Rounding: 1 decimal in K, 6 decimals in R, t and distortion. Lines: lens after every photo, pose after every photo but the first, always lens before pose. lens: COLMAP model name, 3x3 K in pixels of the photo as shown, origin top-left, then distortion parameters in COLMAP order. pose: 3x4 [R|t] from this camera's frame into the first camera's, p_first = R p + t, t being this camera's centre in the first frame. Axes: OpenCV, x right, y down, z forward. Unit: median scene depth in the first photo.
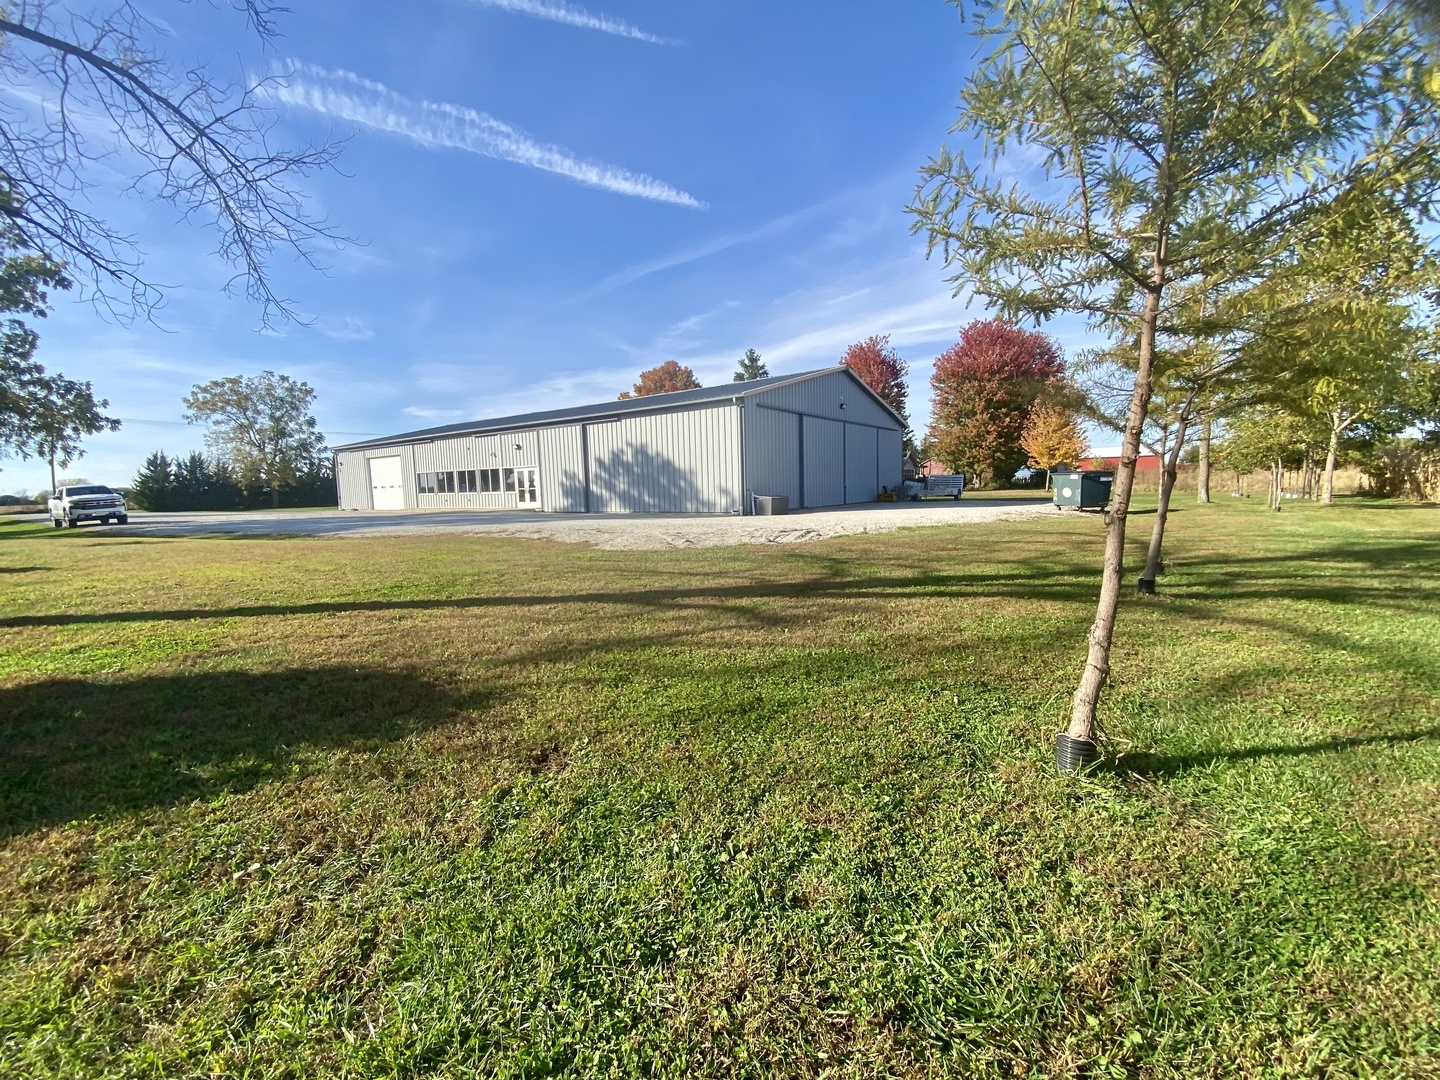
lens RADIAL K [[571.8, 0, 698.2], [0, 571.8, 539.5], [0, 0, 1]] dist [-0.000496, -0.000024]
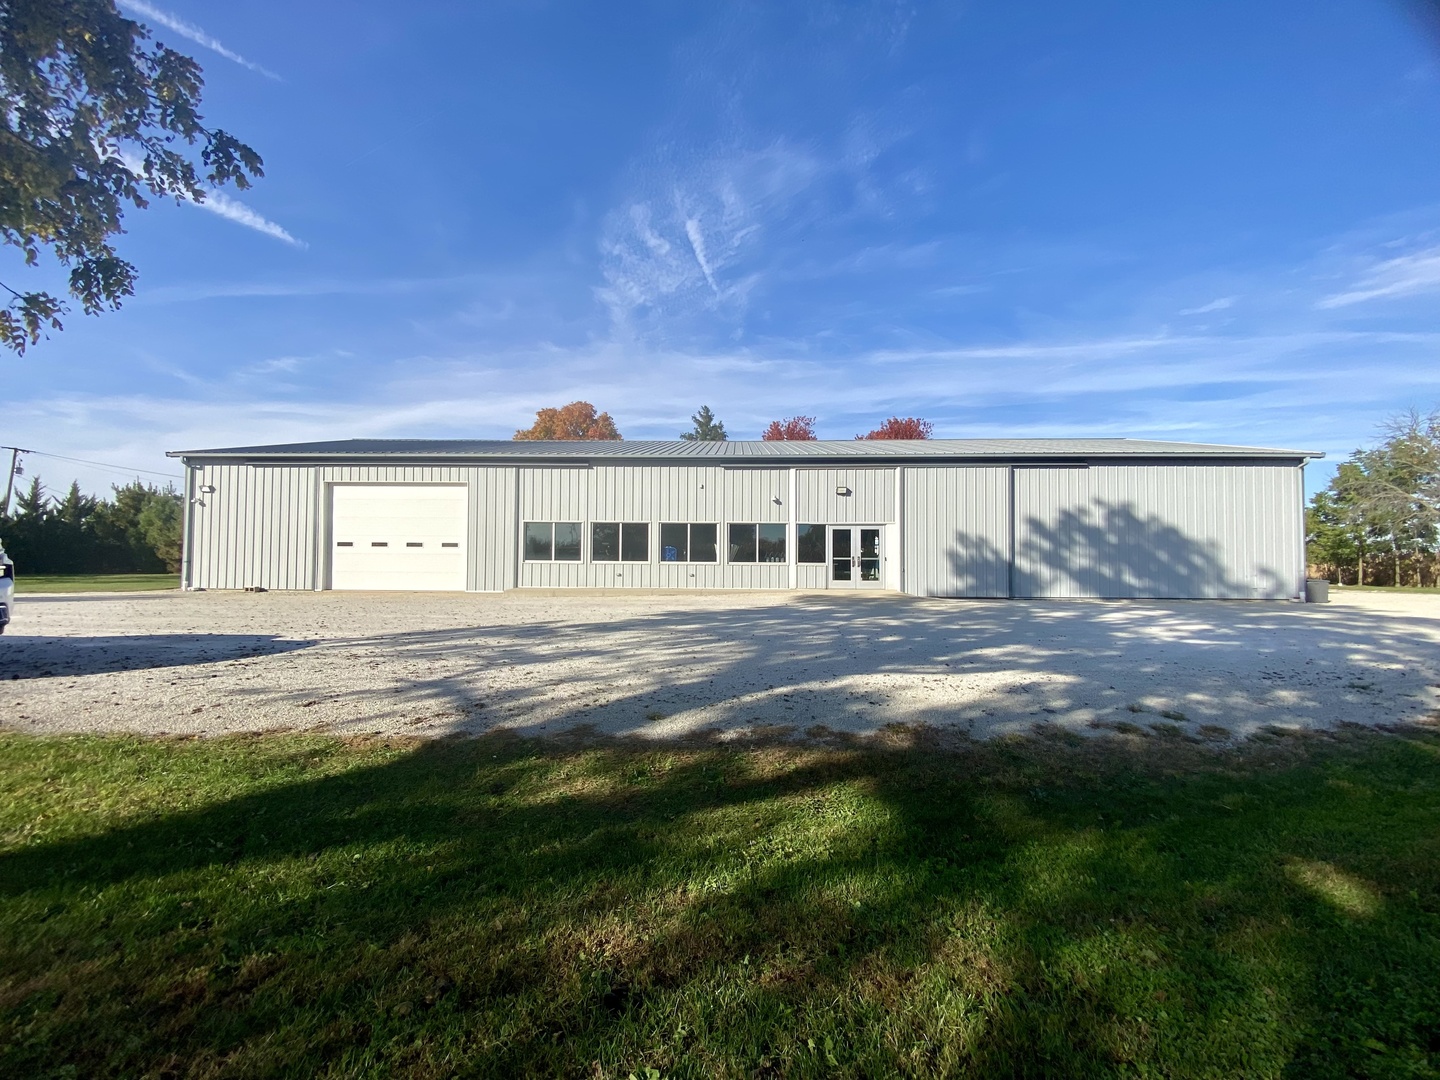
lens RADIAL K [[571.8, 0, 698.2], [0, 571.8, 539.5], [0, 0, 1]] dist [-0.000496, -0.000024]
pose [[0.828118, 0.044733, 0.558767, -0.854624], [0.028058, 0.992253, -0.121020, -0.046135], [-0.559852, 0.115897, 0.820447, 0.658831]]
